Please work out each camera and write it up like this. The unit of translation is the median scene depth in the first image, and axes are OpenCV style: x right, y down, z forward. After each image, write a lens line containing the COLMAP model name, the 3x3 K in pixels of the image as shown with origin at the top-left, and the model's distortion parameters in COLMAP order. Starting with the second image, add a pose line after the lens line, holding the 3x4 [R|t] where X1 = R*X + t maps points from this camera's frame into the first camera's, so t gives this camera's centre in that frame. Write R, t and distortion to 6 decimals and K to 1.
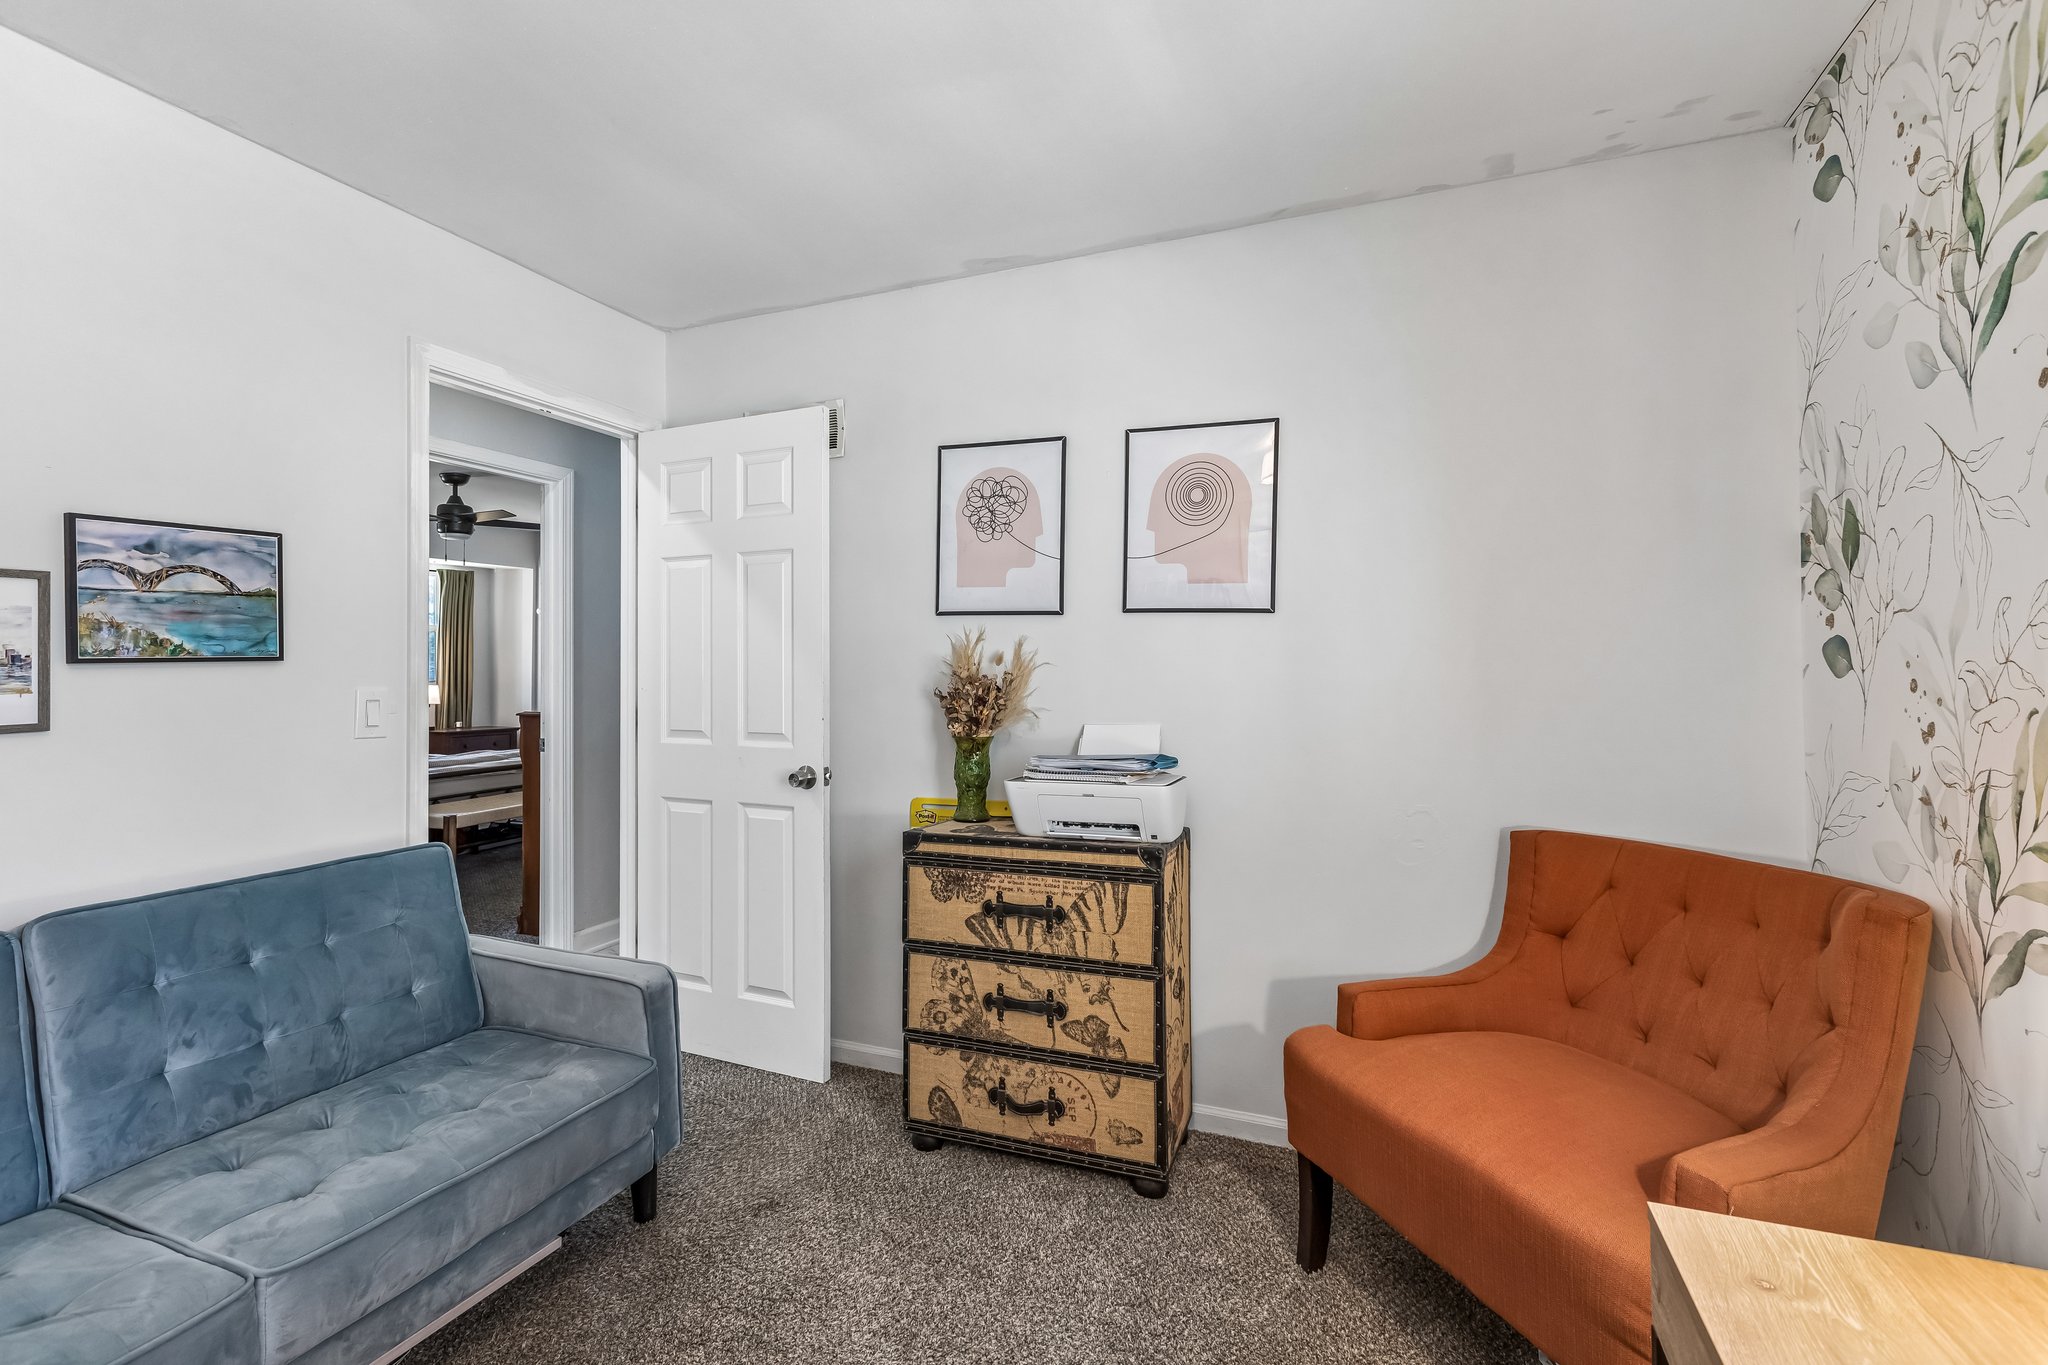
lens RADIAL K [[947.7, 0, 1024.0], [0, 947.7, 682.5], [0, 0, 1]] dist [0.000465, -0.000537]
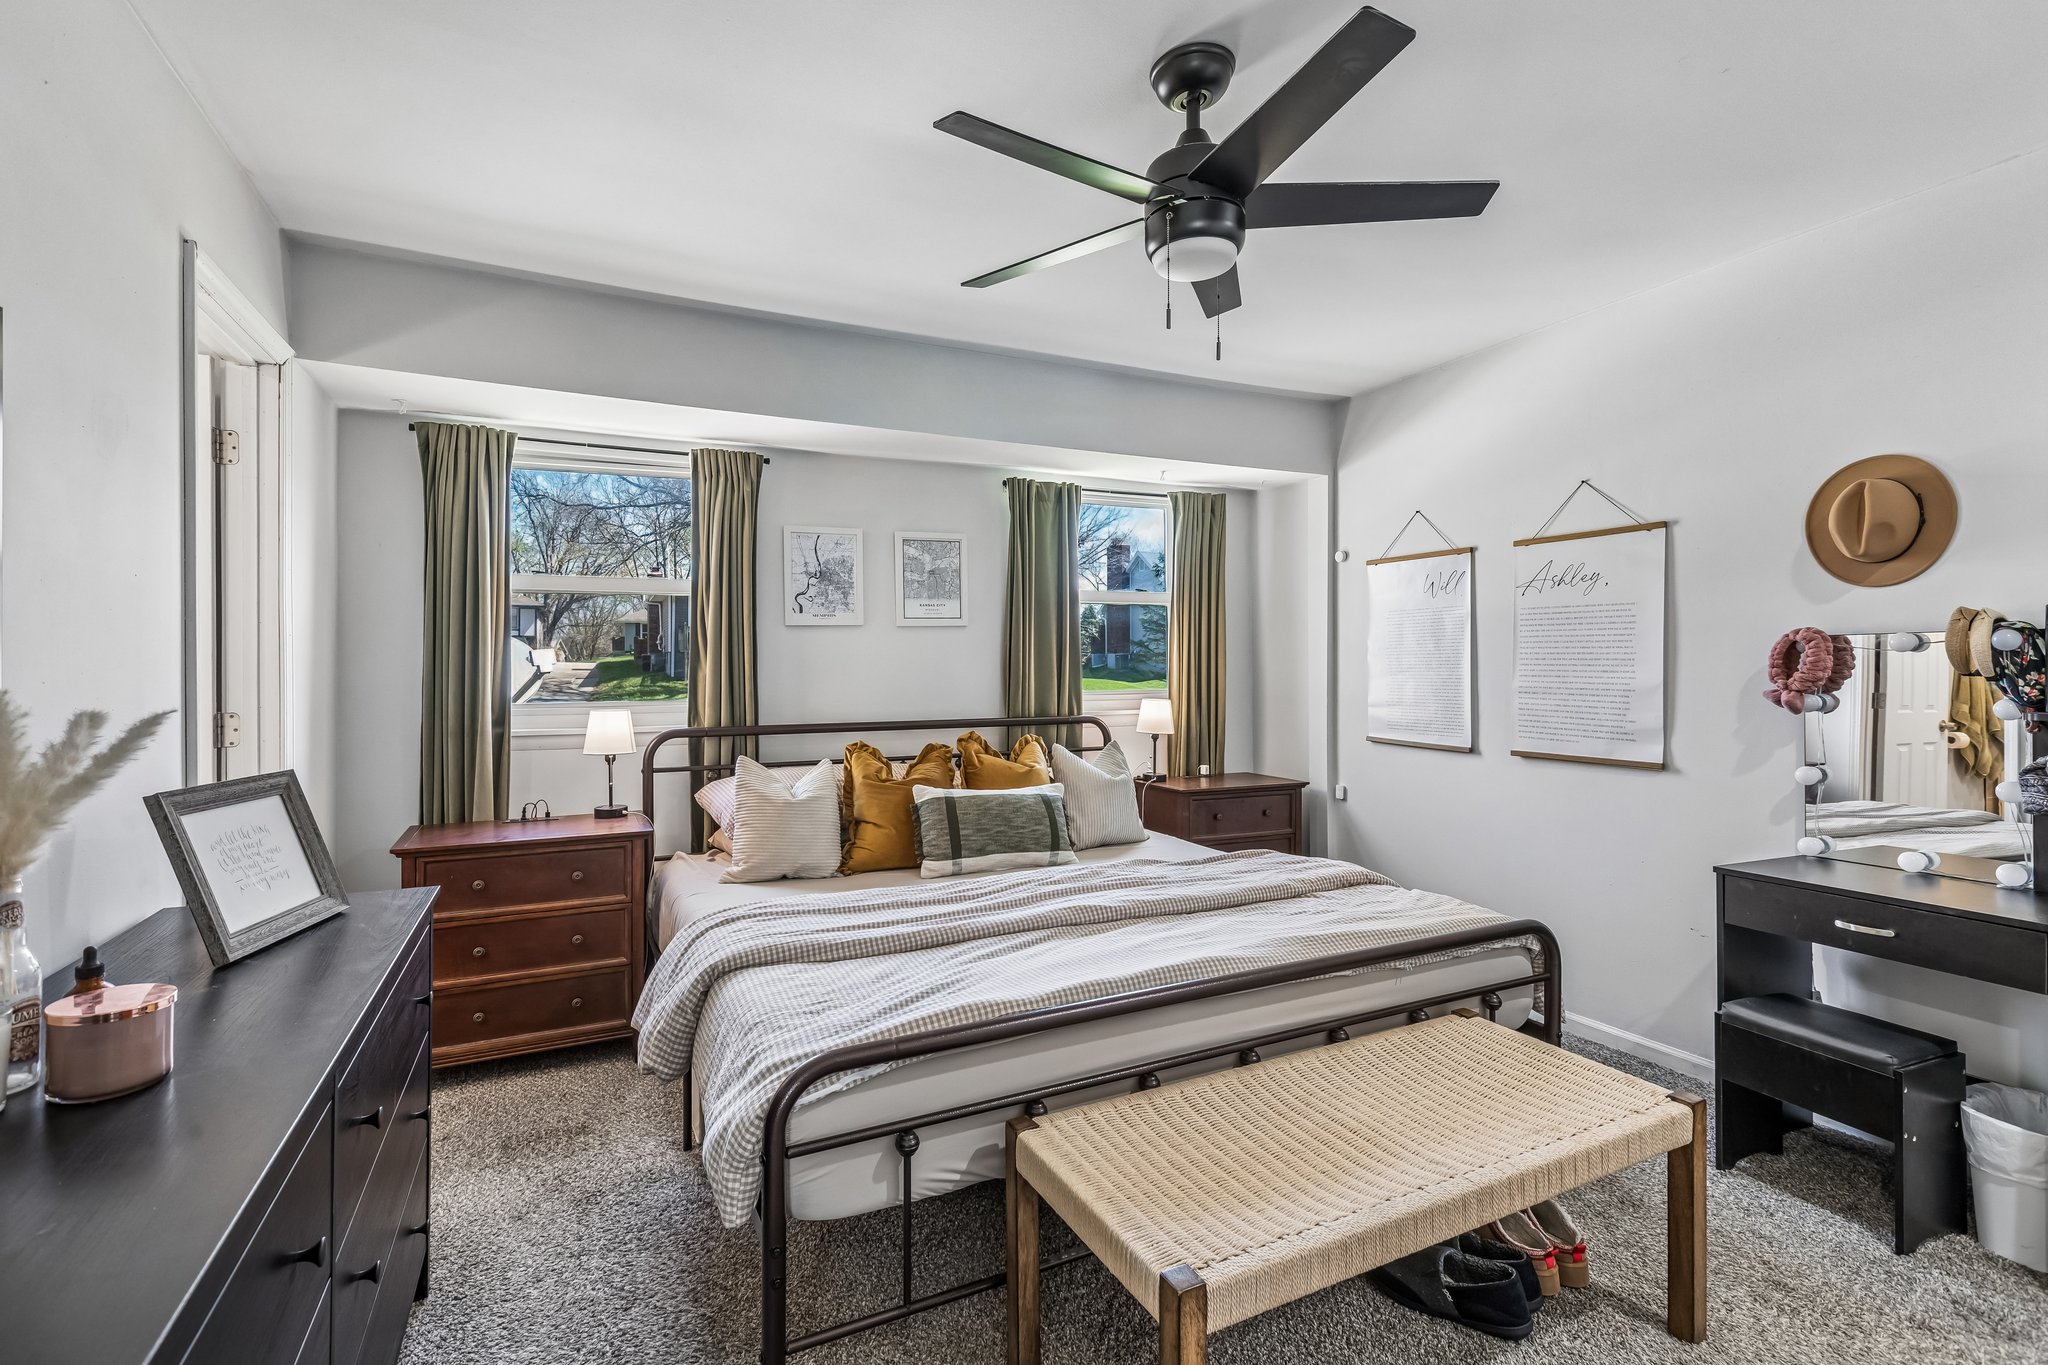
lens RADIAL K [[947.7, 0, 1024.0], [0, 947.7, 682.5], [0, 0, 1]] dist [0.000465, -0.000537]
pose [[0.749914, -0.008535, -0.661480, -0.302122], [0.005669, 0.999963, -0.006476, -0.004434], [0.661511, 0.001106, 0.749935, 0.504188]]
